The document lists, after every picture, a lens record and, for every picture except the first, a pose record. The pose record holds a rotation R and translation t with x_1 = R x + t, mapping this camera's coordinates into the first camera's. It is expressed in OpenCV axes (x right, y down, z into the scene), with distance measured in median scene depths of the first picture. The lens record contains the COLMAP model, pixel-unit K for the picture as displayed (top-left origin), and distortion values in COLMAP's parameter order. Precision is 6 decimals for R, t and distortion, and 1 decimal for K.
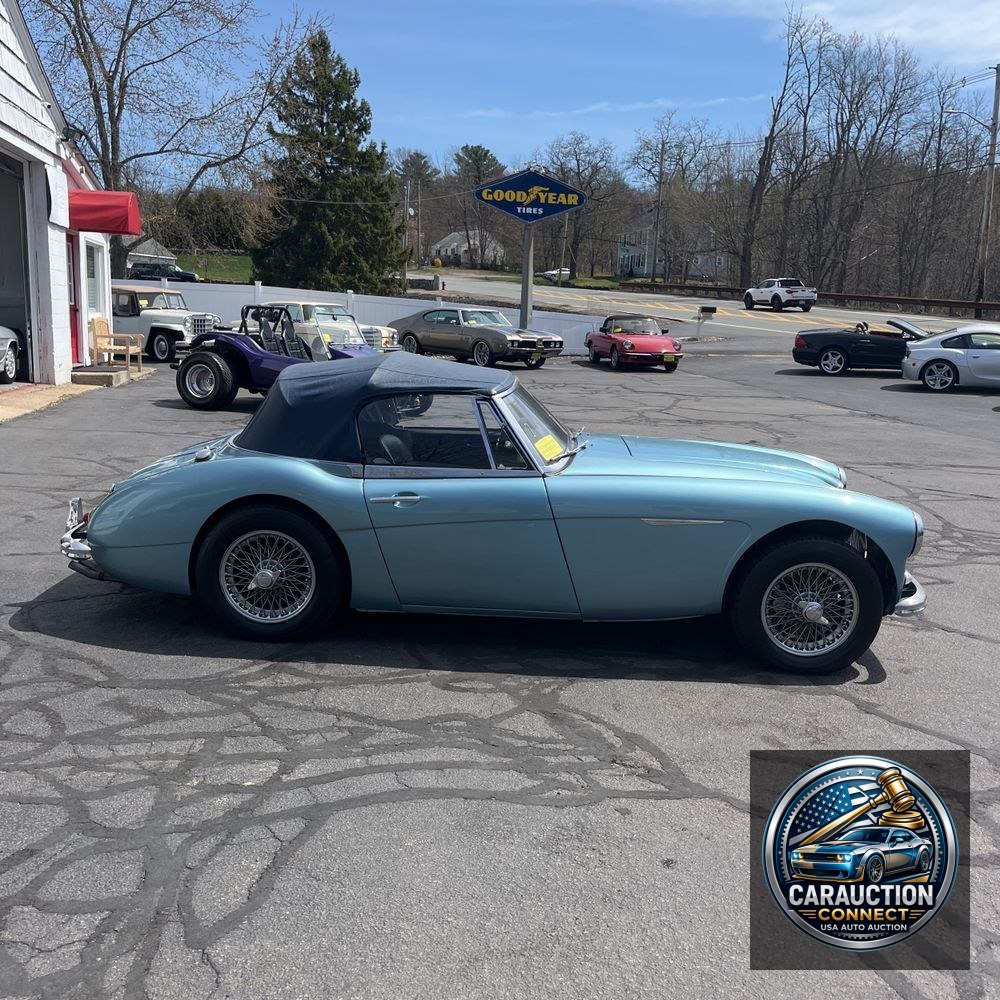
lens RADIAL K [[1008.9, 0, 500.0], [0, 1008.9, 500.0], [0, 0, 1]] dist [0.100234, -0.284576]
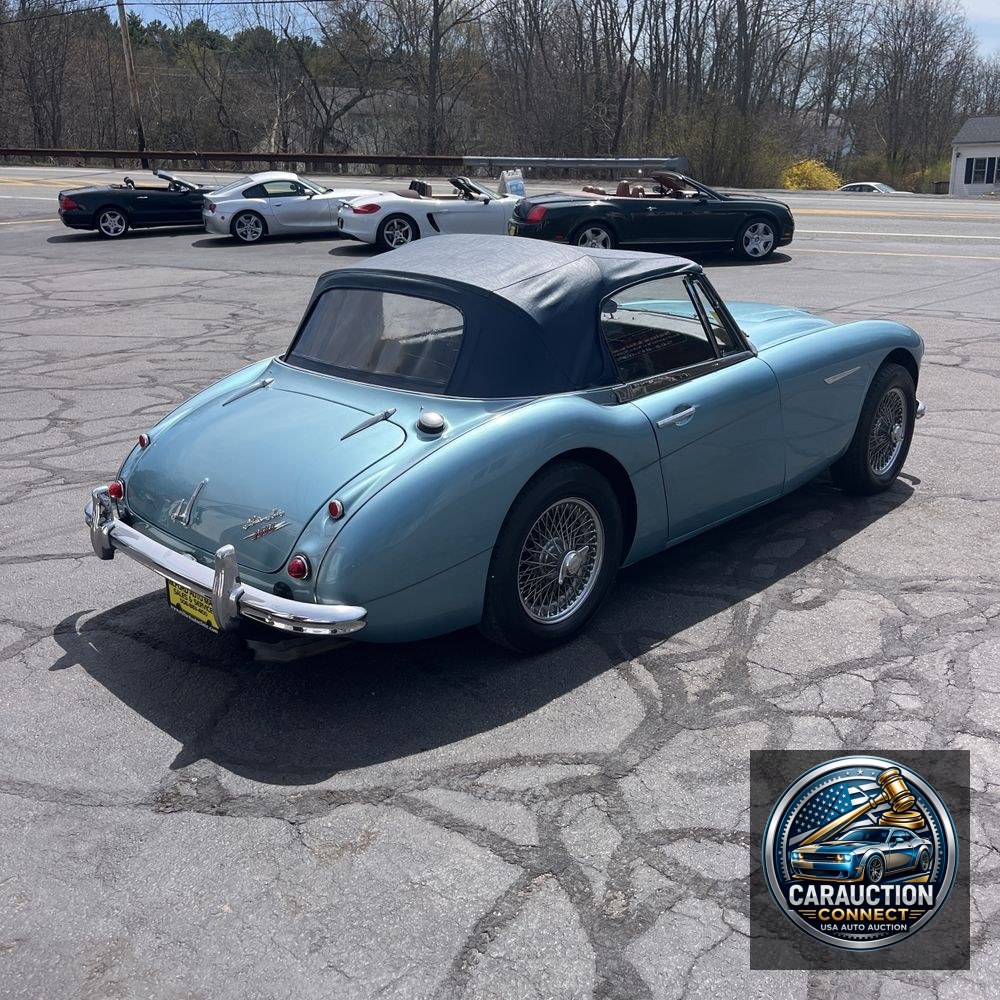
lens RADIAL K [[1012.5, 0, 500.0], [0, 1012.5, 500.0], [0, 0, 1]] dist [0.017280, -0.005258]
pose [[0.665069, -0.279264, 0.692600, -0.143496], [0.182449, 0.960104, 0.211927, -0.024718], [-0.724151, -0.014582, 0.689487, 0.100195]]
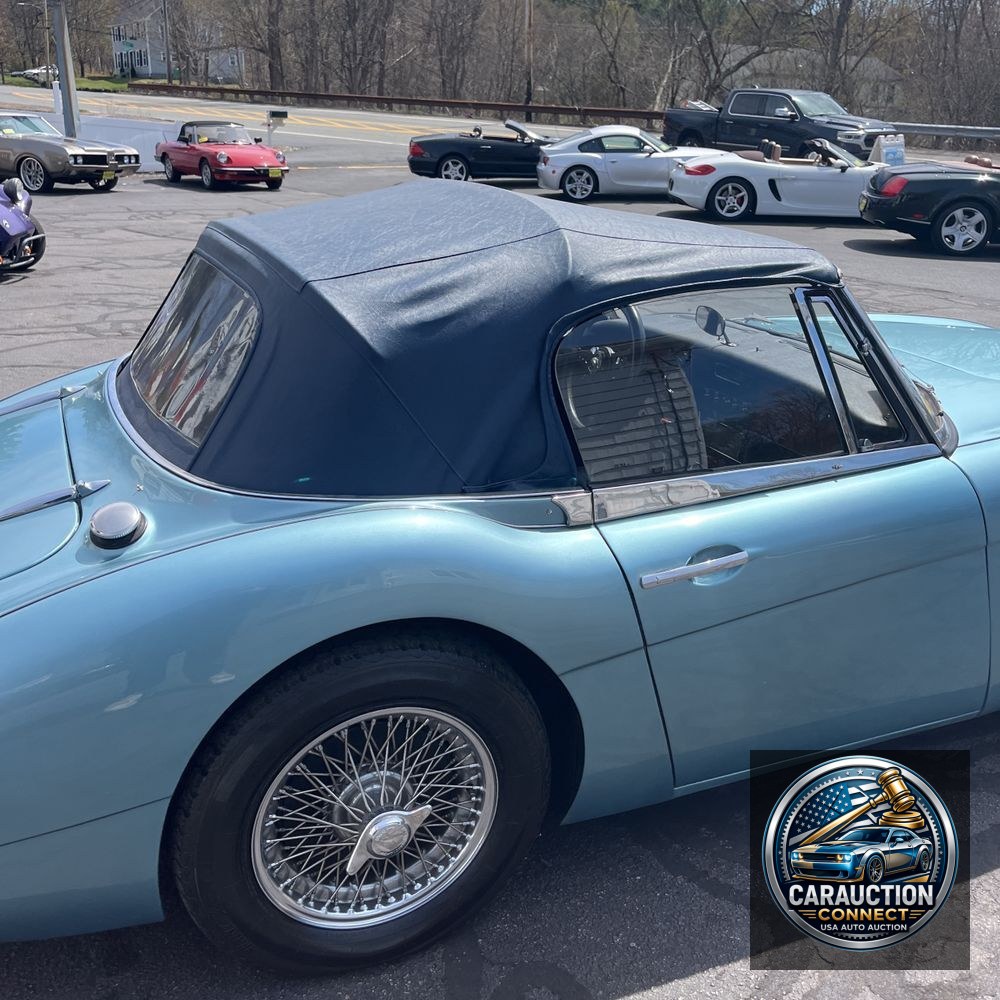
lens RADIAL K [[1012.5, 0, 500.0], [0, 1012.5, 500.0], [0, 0, 1]] dist [0.017280, -0.005258]
pose [[0.894243, -0.168031, 0.414844, -0.061857], [0.093085, 0.976409, 0.194835, -0.020766], [-0.437796, -0.135614, 0.888788, 0.125719]]
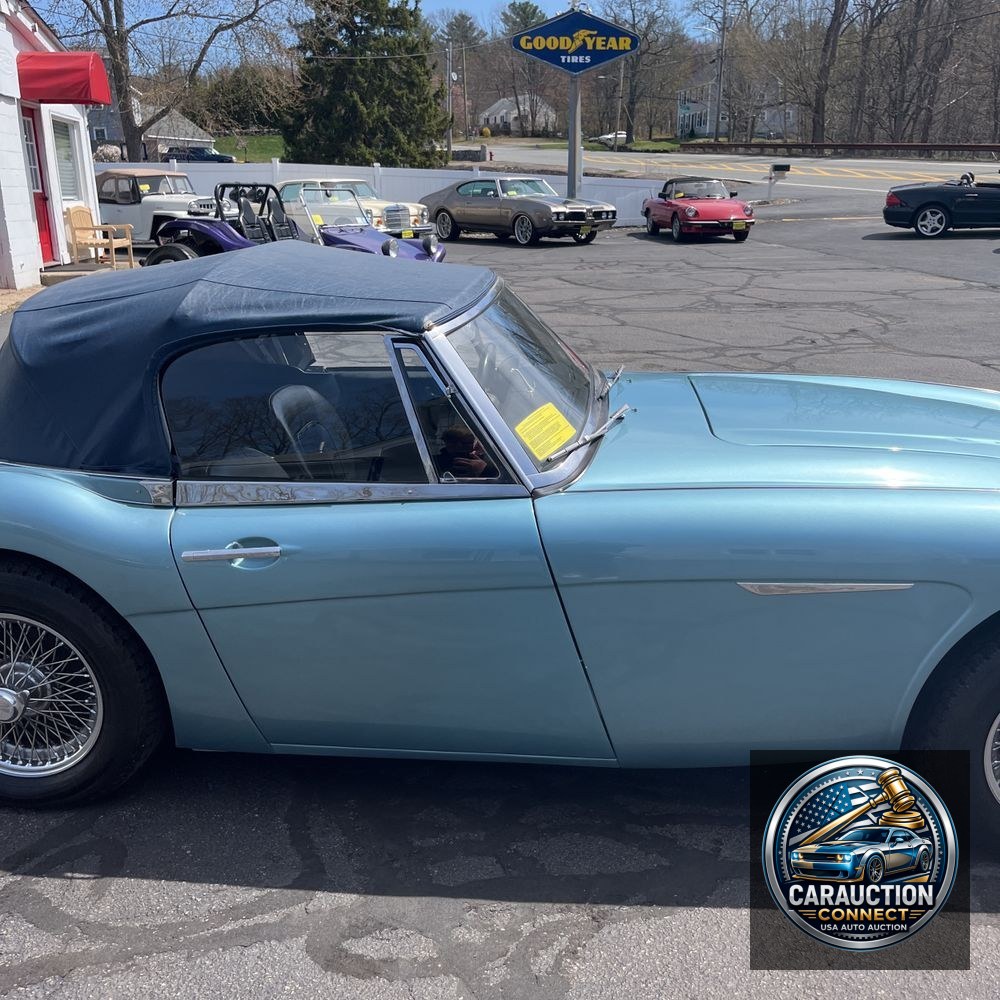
lens RADIAL K [[1012.5, 0, 500.0], [0, 1012.5, 500.0], [0, 0, 1]] dist [0.017280, -0.005258]
pose [[0.997685, -0.026093, -0.062806, 0.010690], [0.033314, 0.992593, 0.116829, -0.014707], [0.059292, -0.118651, 0.991164, 0.095798]]
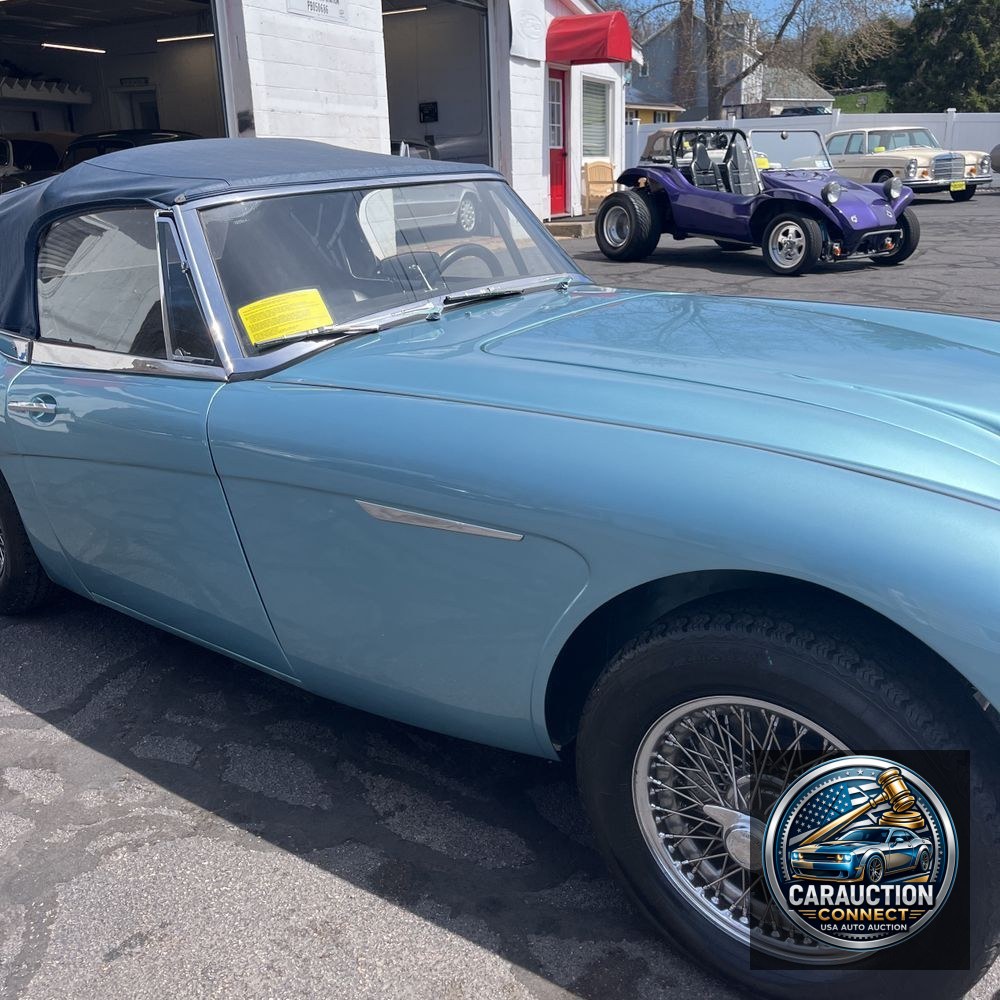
lens RADIAL K [[1007.4, 0, 498.2], [0, 1007.4, 491.8], [0, 0, 1]] dist [0.010656, 0.026154]
pose [[0.804889, 0.122356, -0.580675, 0.078293], [-0.044785, 0.988247, 0.146158, -0.008515], [0.591734, -0.091636, 0.800908, 0.130304]]
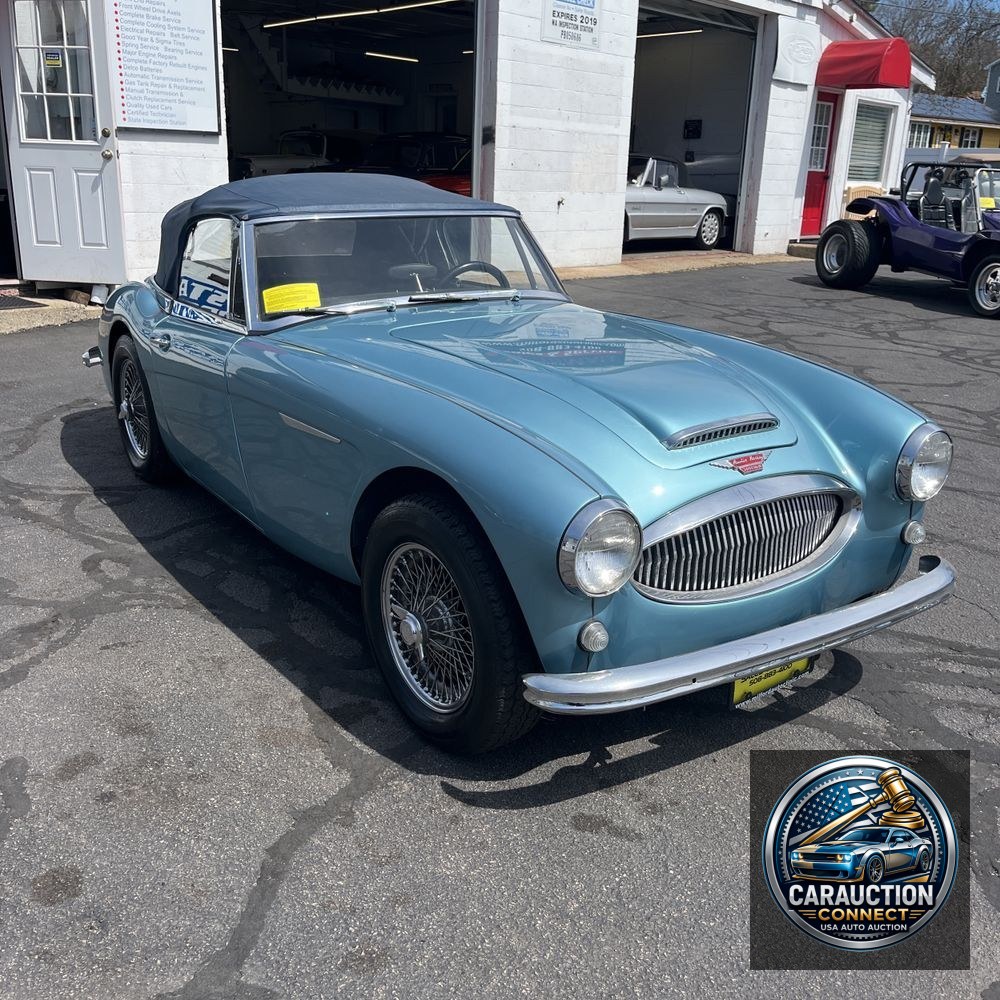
lens RADIAL K [[1012.5, 0, 500.0], [0, 1012.5, 500.0], [0, 0, 1]] dist [0.017280, -0.005258]
pose [[0.590263, 0.234012, -0.772546, 0.140287], [-0.151794, 0.972161, 0.178499, -0.012252], [0.792810, 0.011906, 0.609352, 0.130353]]
